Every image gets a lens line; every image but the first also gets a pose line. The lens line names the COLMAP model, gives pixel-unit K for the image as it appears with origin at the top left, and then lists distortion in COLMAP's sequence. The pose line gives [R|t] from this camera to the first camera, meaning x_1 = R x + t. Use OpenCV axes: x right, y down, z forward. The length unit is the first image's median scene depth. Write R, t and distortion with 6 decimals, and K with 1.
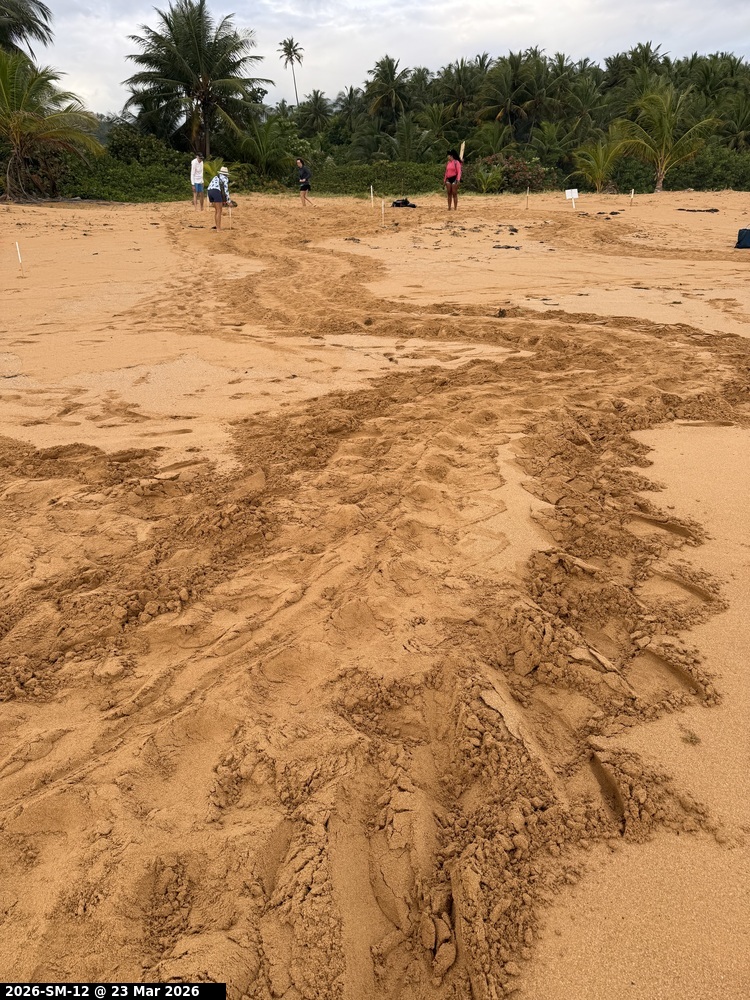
lens RADIAL K [[716.6, 0, 374.6], [0, 716.6, 500.0], [0, 0, 1]] dist [0.008978, -0.012613]
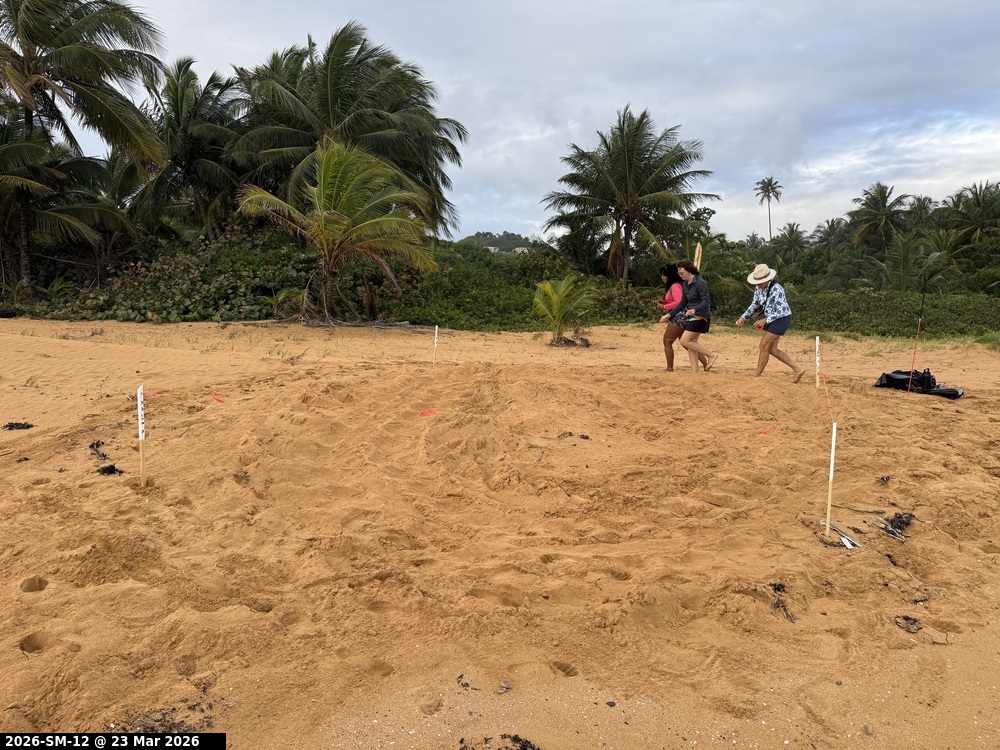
lens RADIAL K [[716.6, 0, 500.8], [0, 716.6, 374.6], [0, 0, 1]] dist [0.008978, -0.012613]
pose [[0.896617, 0.070843, -0.437103, 0.002752], [-0.206567, 0.940047, -0.271369, -0.065756], [0.391673, 0.333605, 0.857497, 0.145661]]
